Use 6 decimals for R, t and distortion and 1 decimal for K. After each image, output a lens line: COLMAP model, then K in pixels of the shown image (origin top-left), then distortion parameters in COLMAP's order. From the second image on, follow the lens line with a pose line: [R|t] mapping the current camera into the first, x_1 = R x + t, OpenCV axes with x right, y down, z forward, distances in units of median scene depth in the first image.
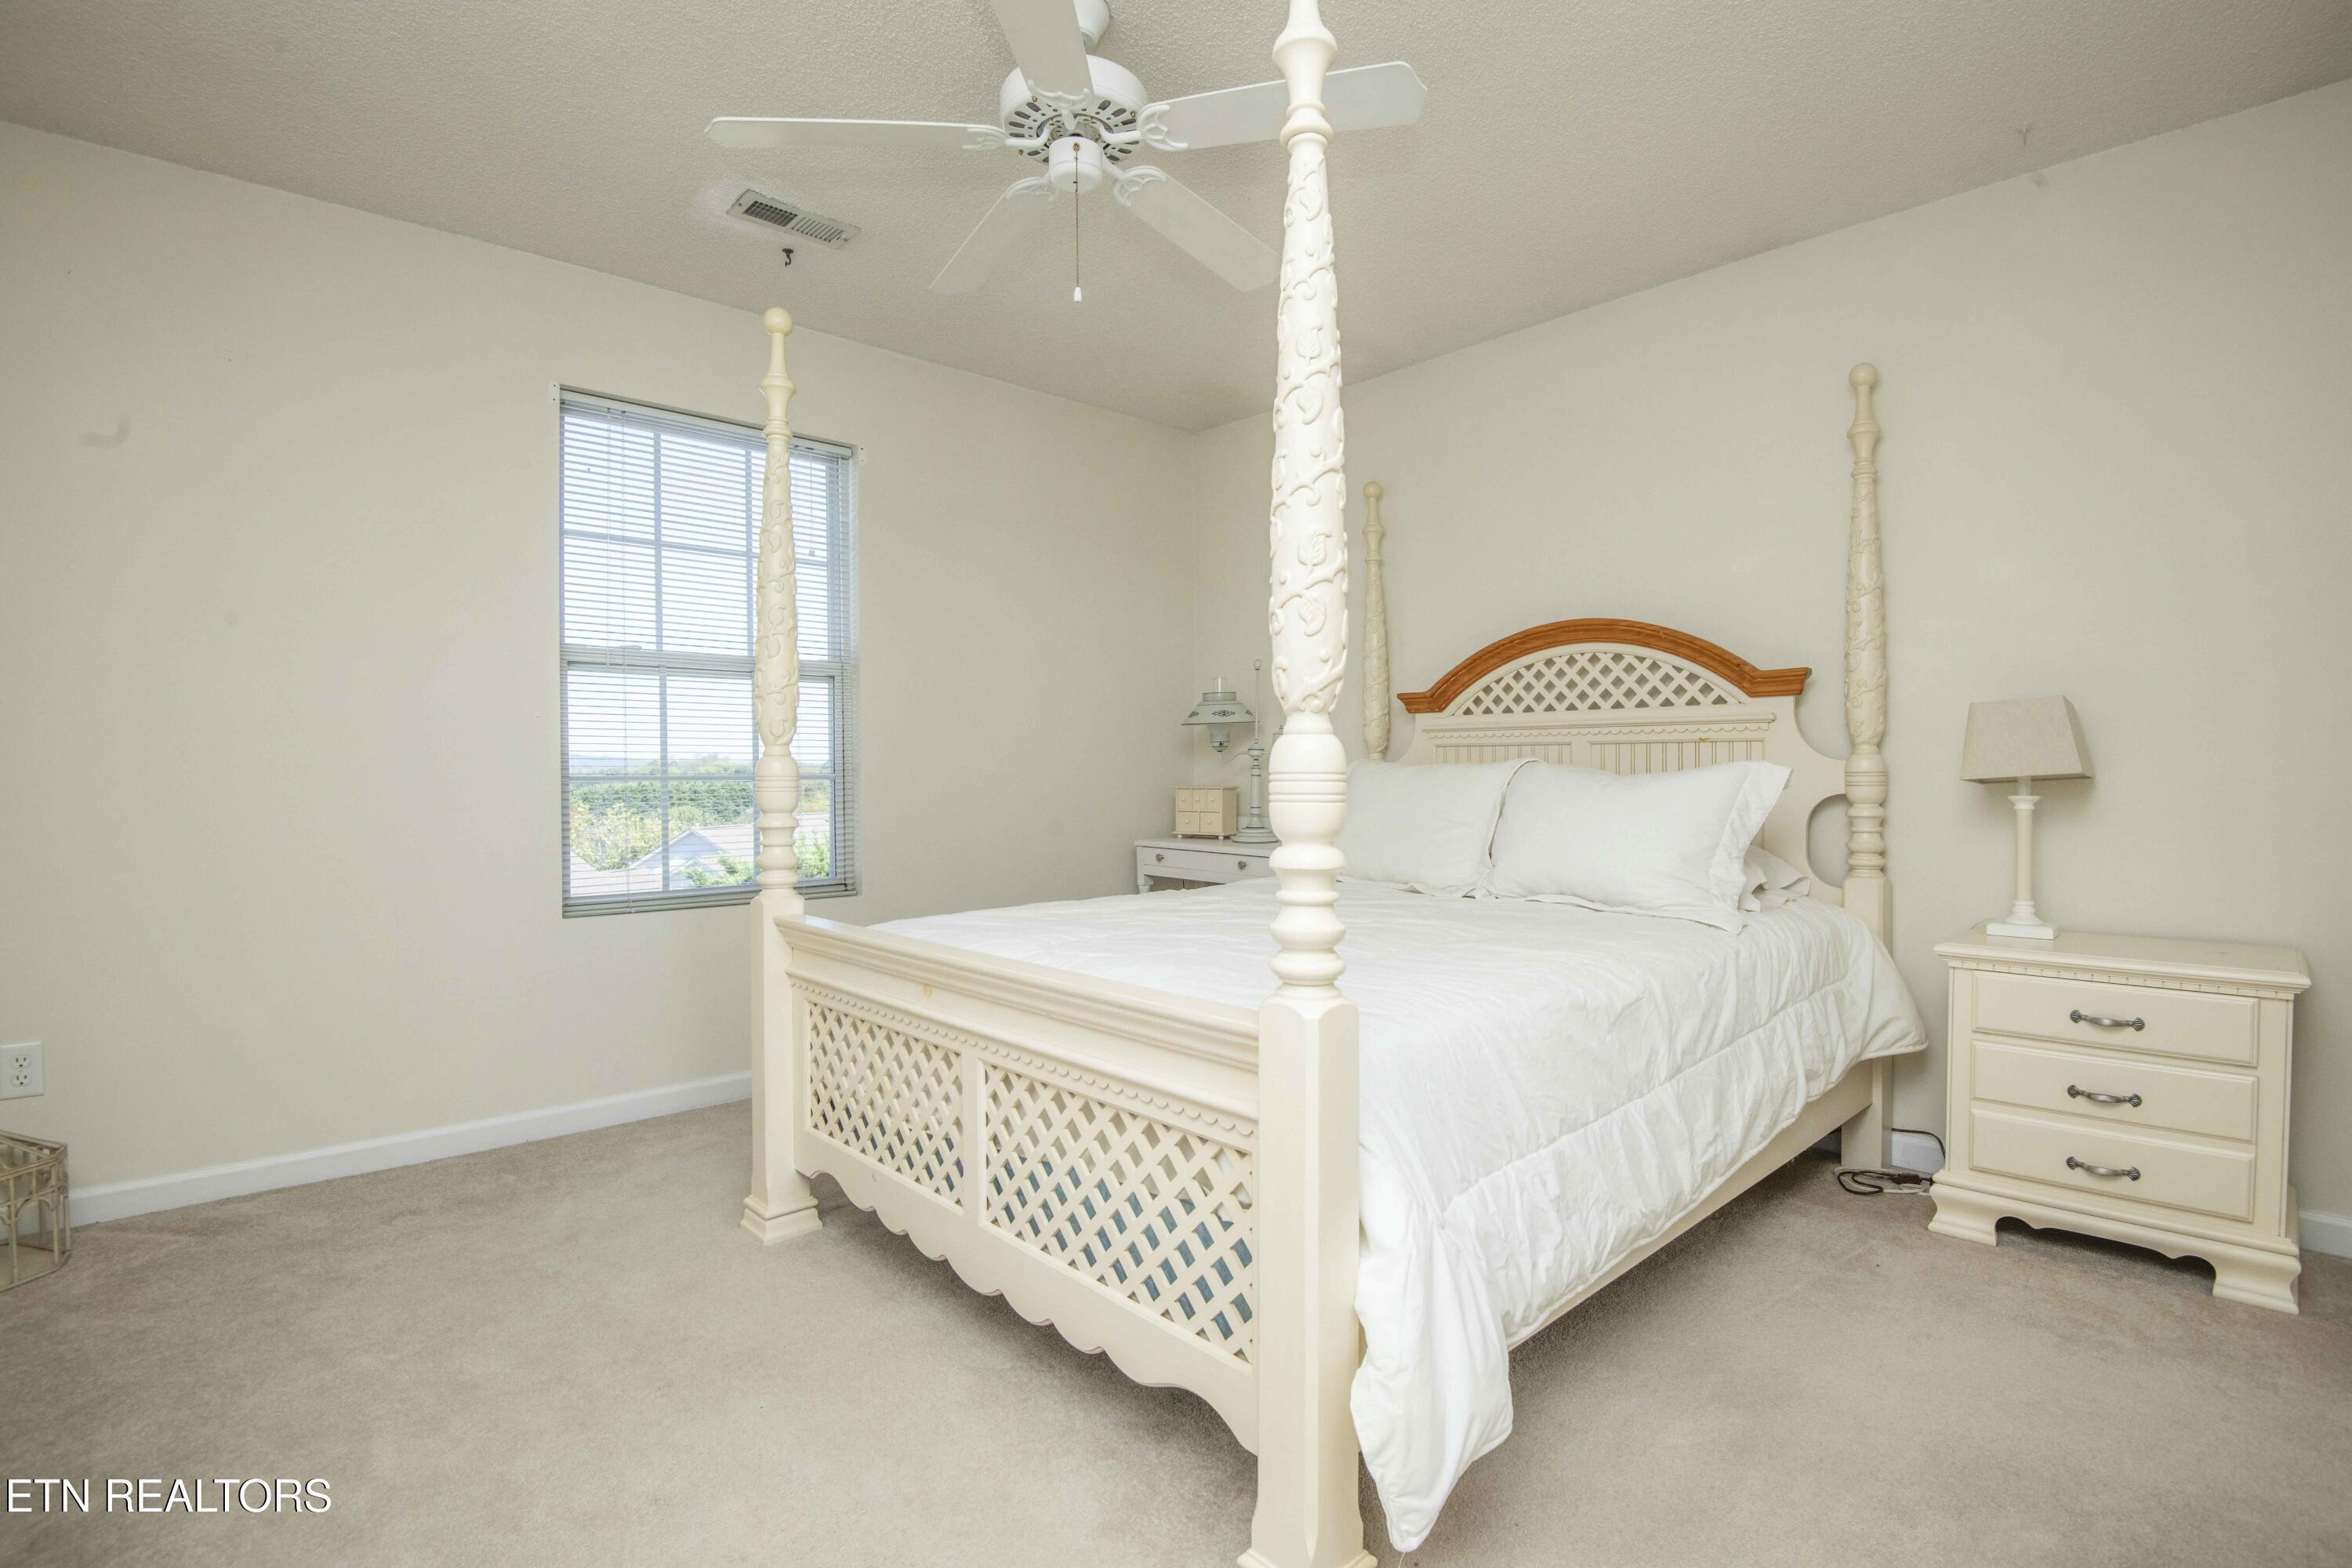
lens RADIAL K [[1088.9, 0, 1188.5], [0, 1088.9, 782.7], [0, 0, 1]] dist [-0.012476, -0.017856]
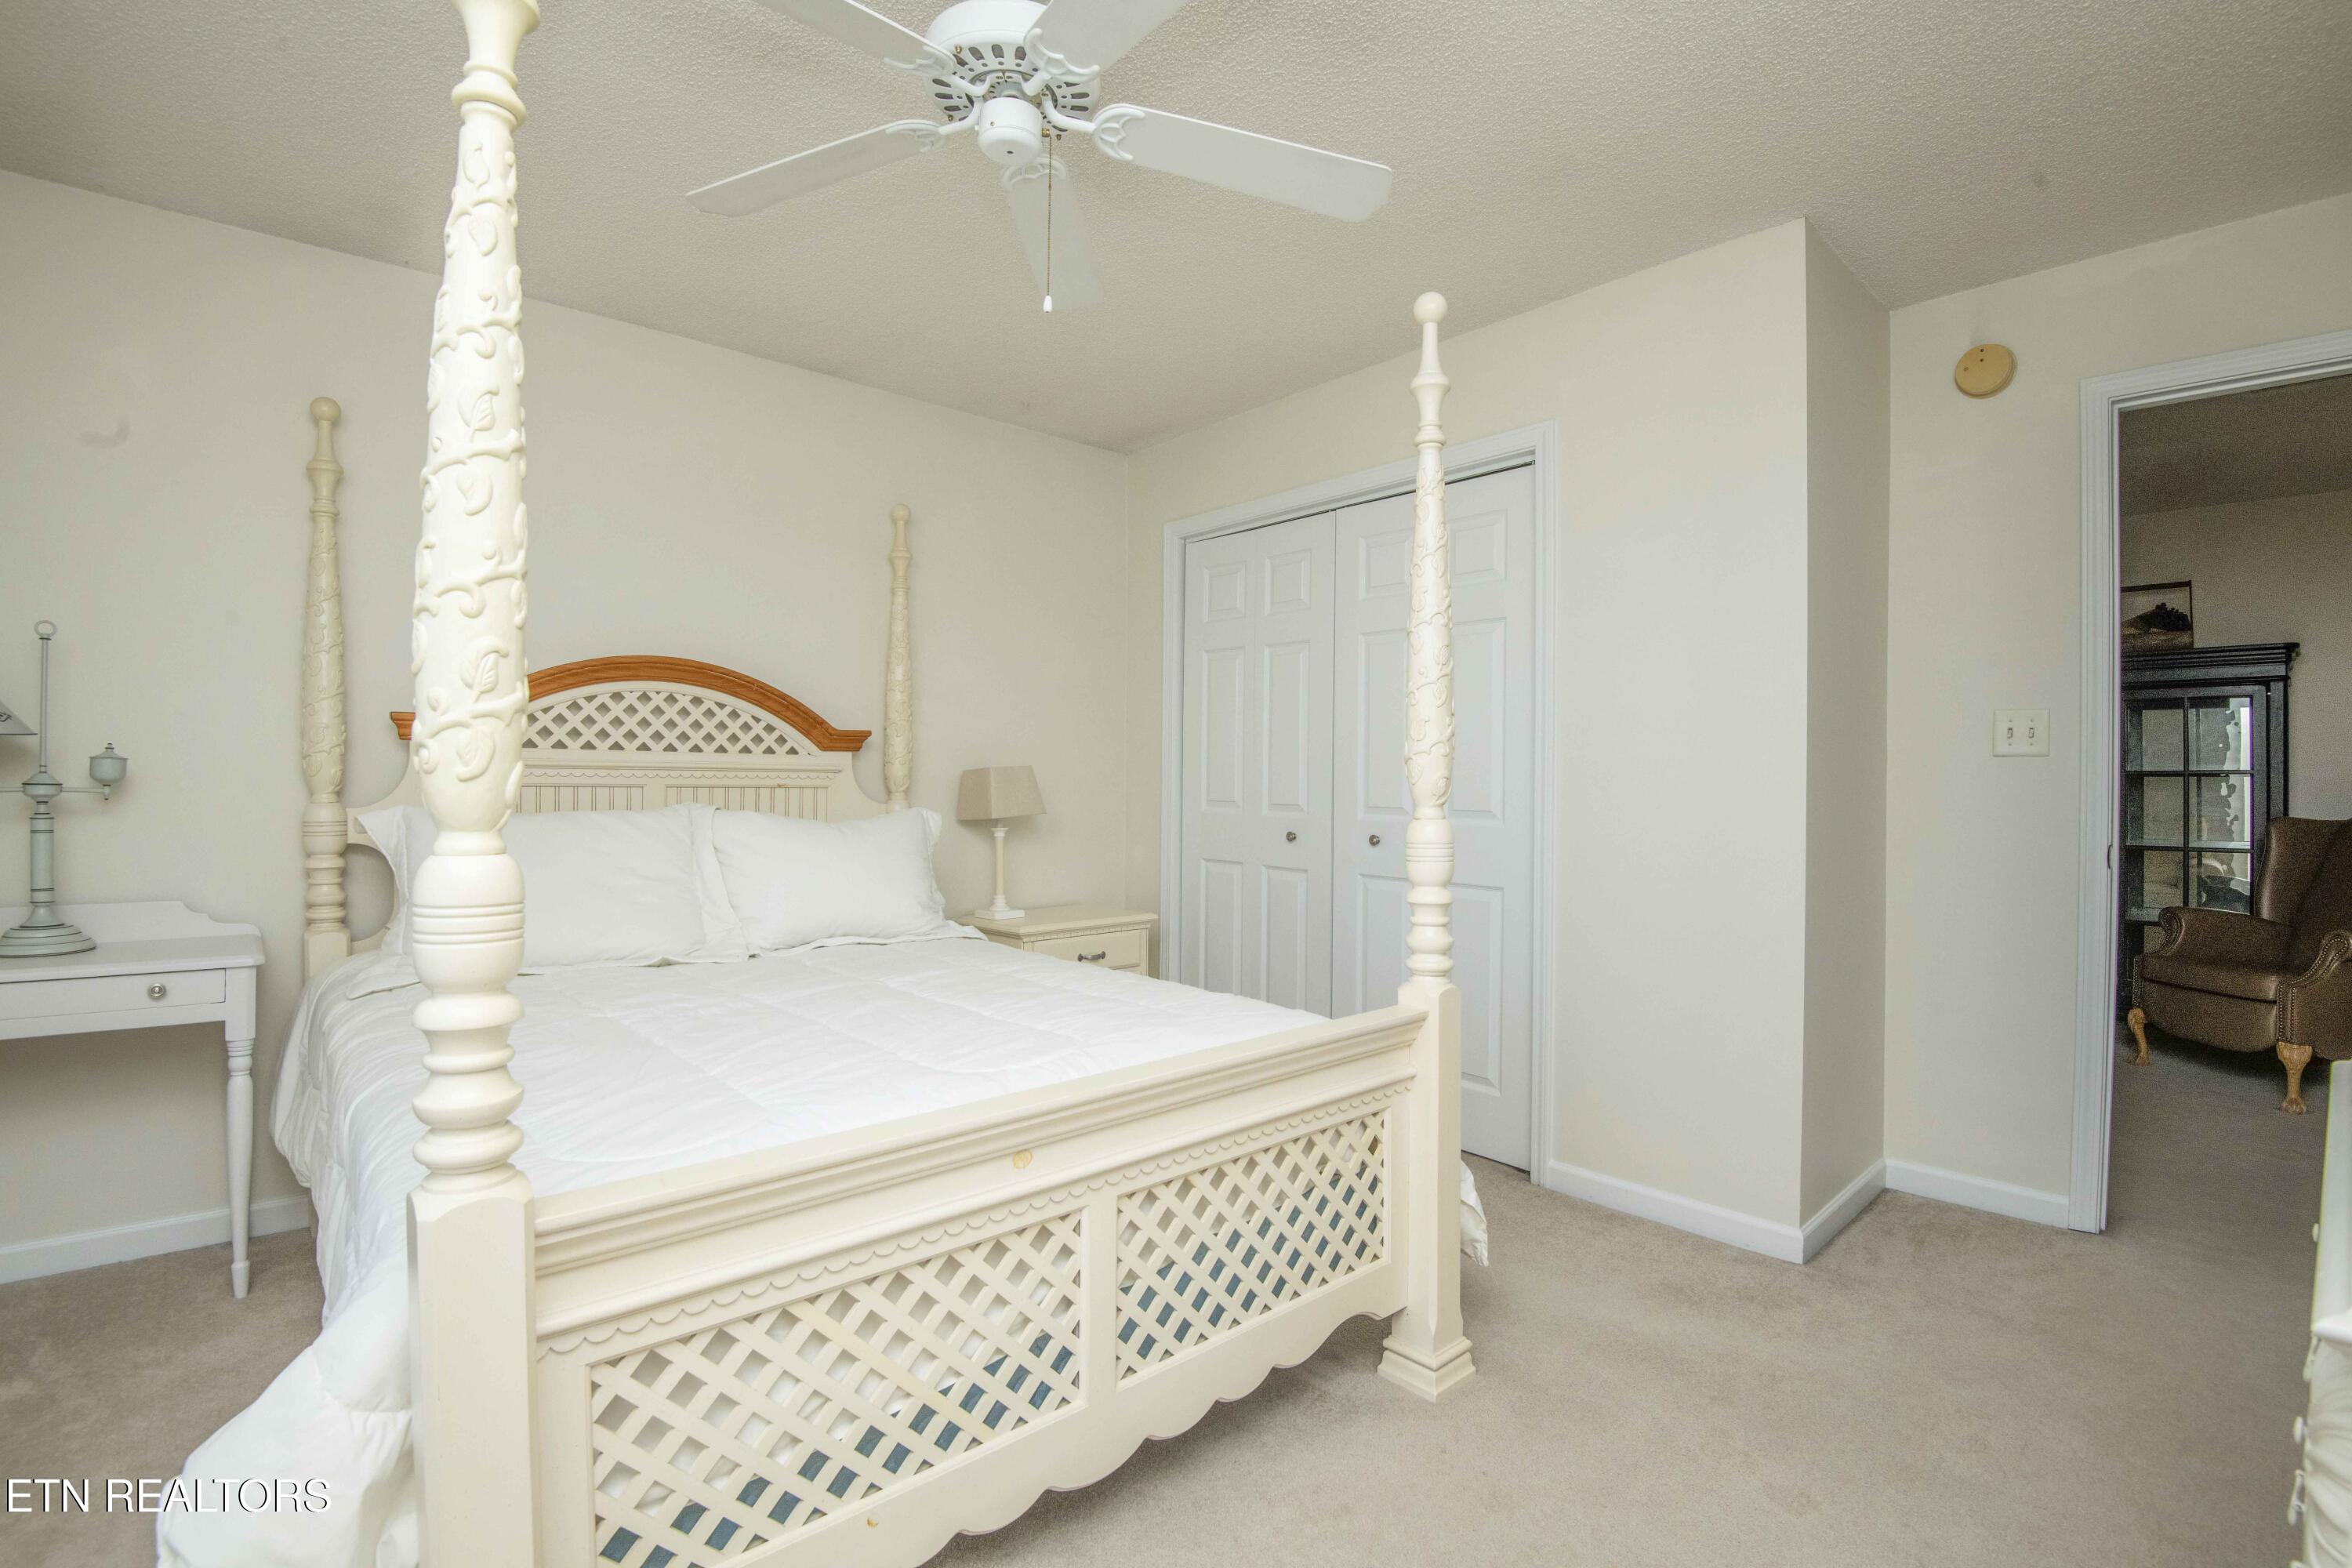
lens RADIAL K [[1088.9, 0, 1188.5], [0, 1088.9, 782.7], [0, 0, 1]] dist [-0.012476, -0.017856]
pose [[0.001574, -0.000014, 0.999999, -0.625208], [-0.000251, 1.000000, 0.000015, -0.041697], [-0.999999, -0.000251, 0.001574, 0.566779]]
